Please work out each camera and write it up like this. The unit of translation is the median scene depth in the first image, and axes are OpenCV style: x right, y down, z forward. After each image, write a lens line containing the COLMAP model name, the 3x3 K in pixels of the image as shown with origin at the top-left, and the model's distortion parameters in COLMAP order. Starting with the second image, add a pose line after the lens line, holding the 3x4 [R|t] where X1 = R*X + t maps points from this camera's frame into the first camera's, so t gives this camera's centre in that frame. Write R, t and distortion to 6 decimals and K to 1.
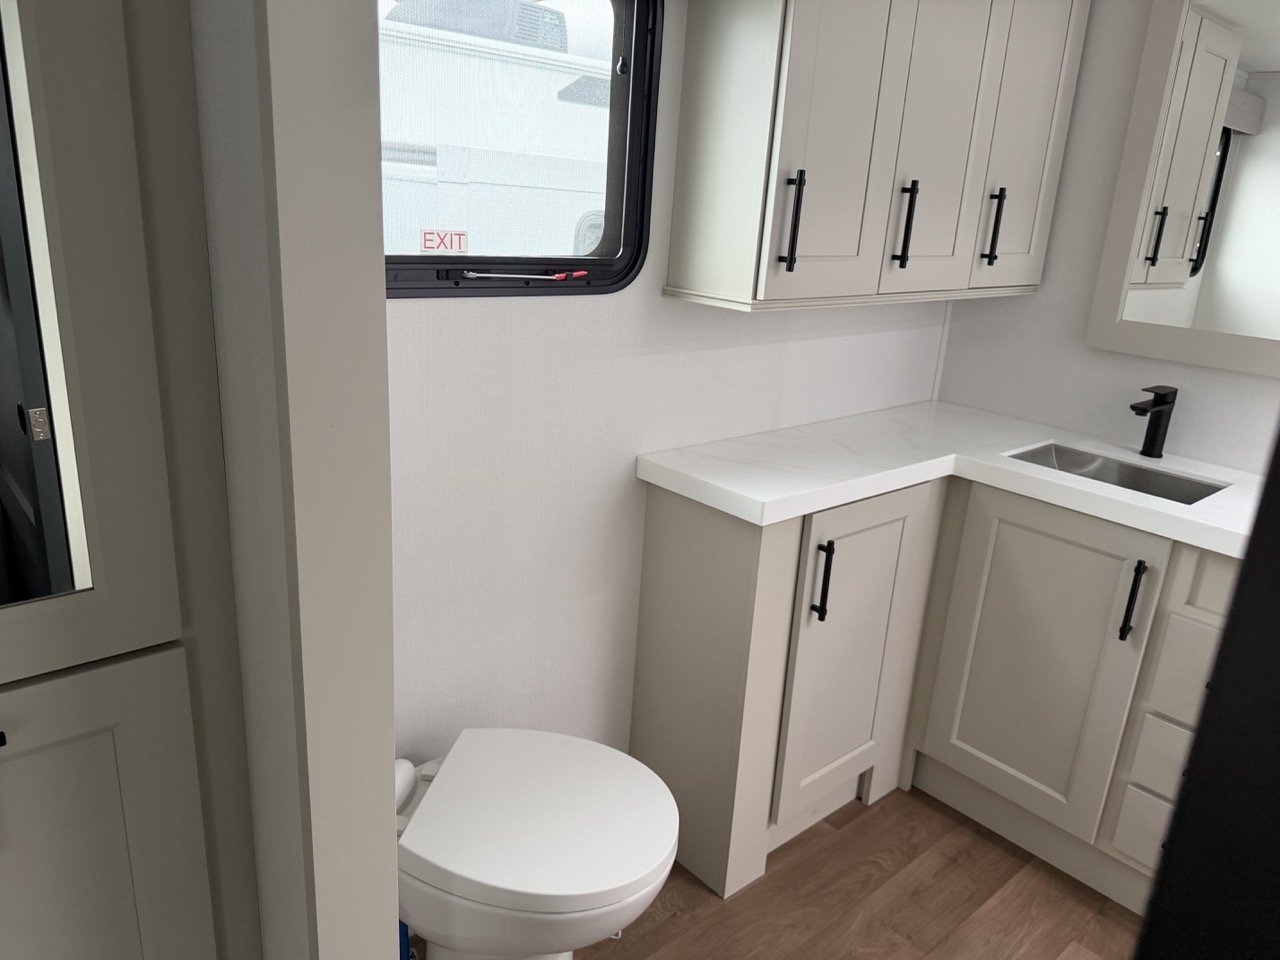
lens RADIAL K [[899.9, 0, 630.4], [0, 899.9, 480.3], [0, 0, 1]] dist [0.051215, -0.063322]
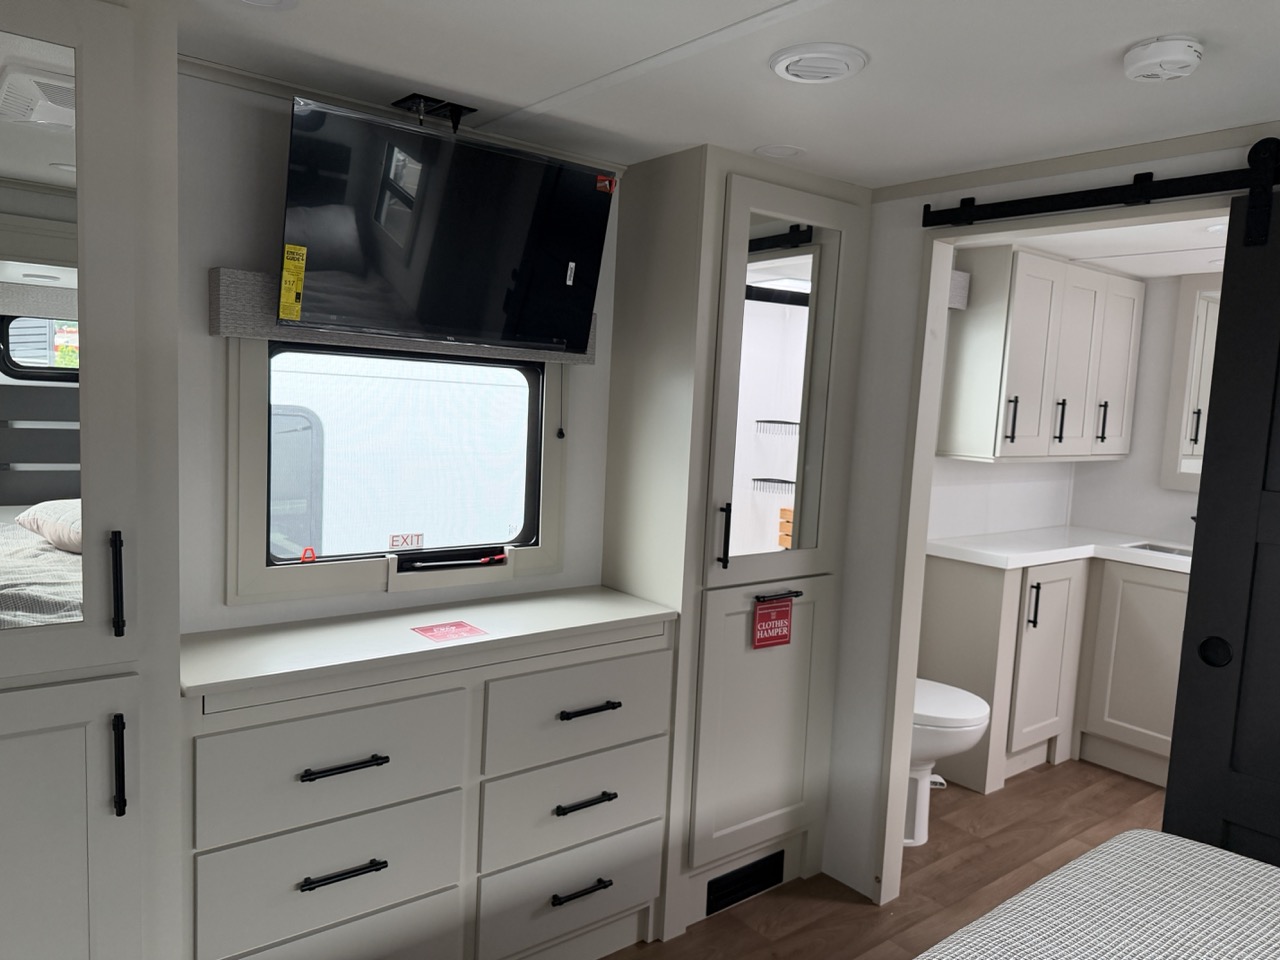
lens RADIAL K [[913.6, 0, 635.4], [0, 913.6, 489.1], [0, 0, 1]] dist [-0.003792, 0.012553]
pose [[0.999151, -0.002625, -0.041106, -0.482157], [-0.005644, 0.979829, -0.199757, 0.234316], [0.040801, 0.199820, 0.978983, -0.841627]]
